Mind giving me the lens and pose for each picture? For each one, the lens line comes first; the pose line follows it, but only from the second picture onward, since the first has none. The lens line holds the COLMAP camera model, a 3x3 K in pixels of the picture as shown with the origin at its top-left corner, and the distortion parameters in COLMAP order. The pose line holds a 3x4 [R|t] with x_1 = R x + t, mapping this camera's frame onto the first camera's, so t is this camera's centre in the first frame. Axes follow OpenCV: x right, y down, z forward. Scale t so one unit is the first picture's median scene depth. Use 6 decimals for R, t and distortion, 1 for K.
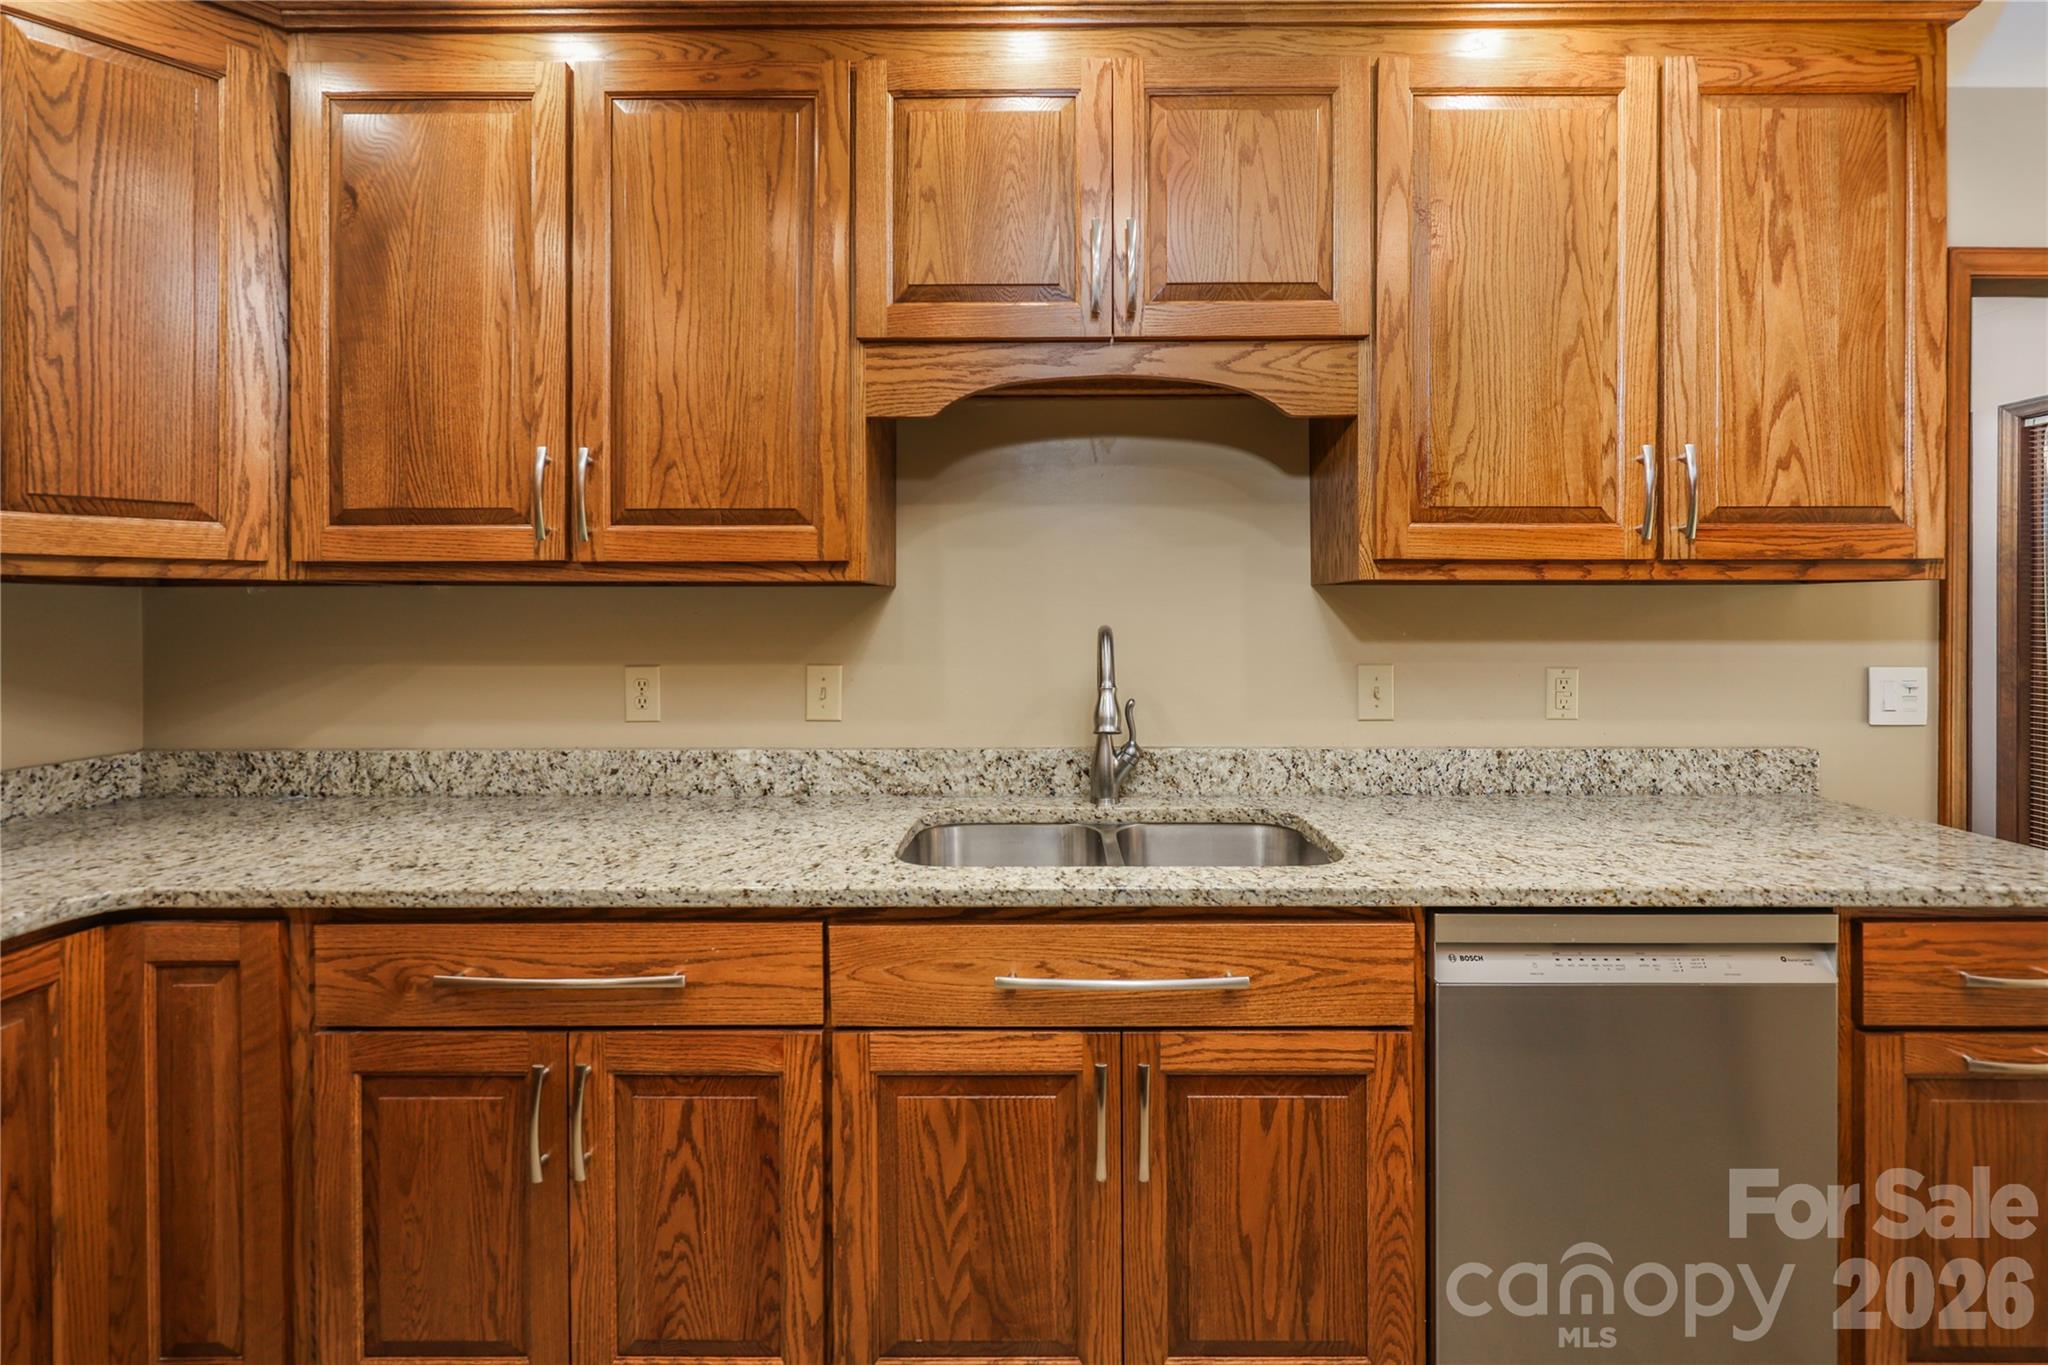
lens RADIAL K [[844.6, 0, 1074.6], [0, 844.6, 618.4], [0, 0, 1]] dist [0.003184, 0.000214]
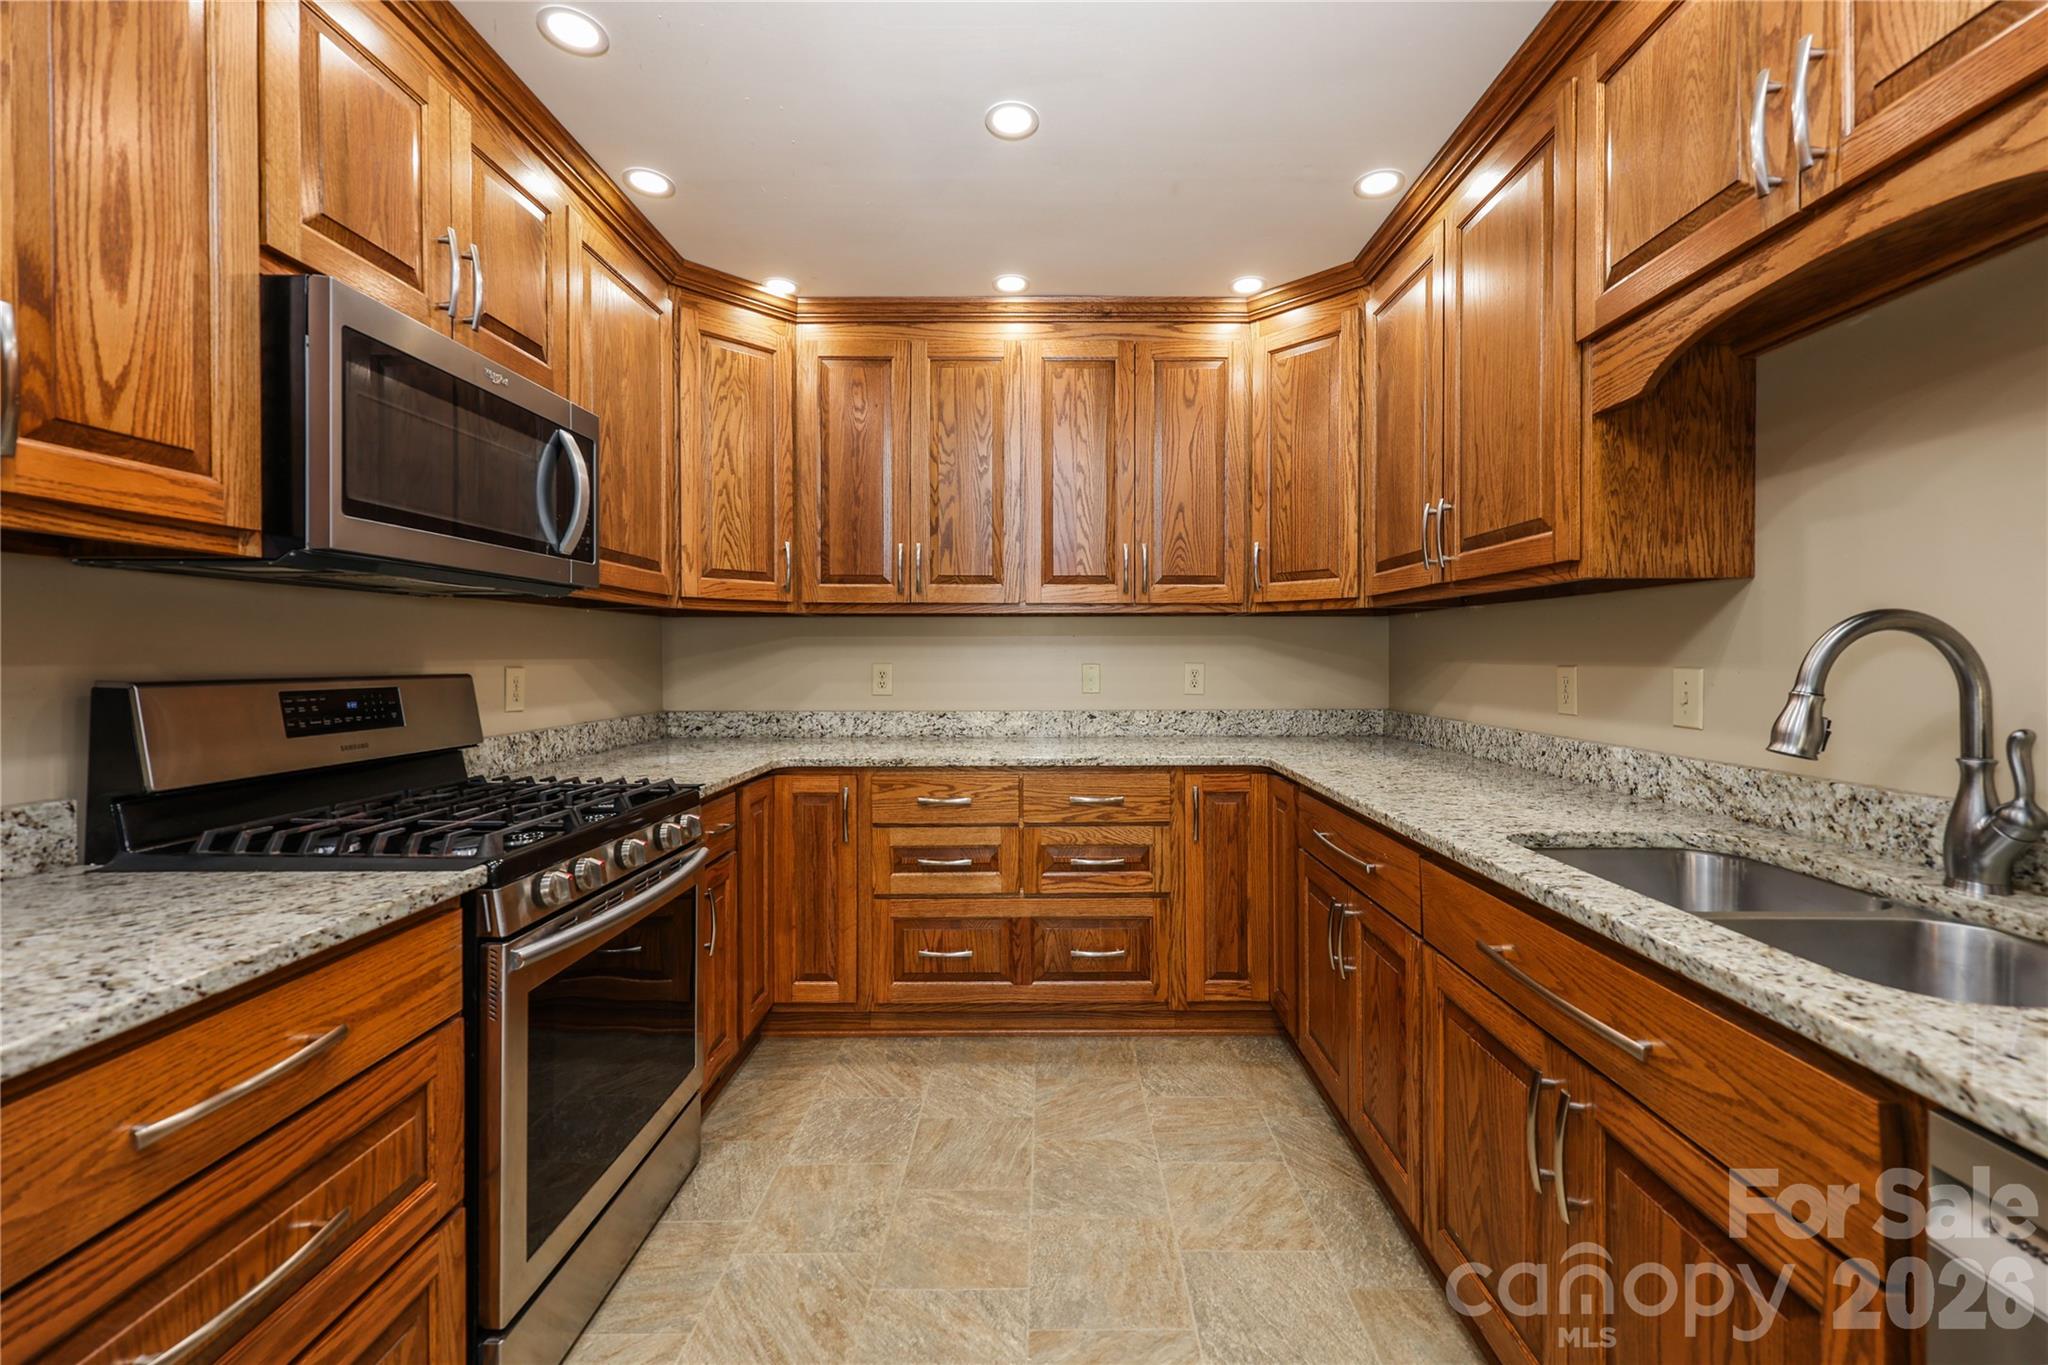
lens RADIAL K [[844.6, 0, 1032.5], [0, 844.6, 663.0], [0, 0, 1]] dist [0.003184, 0.000214]
pose [[-0.010420, 0.011772, -0.999876, 0.675206], [0.001280, 0.999930, 0.011760, 0.039534], [0.999945, -0.001158, -0.010435, 0.299217]]
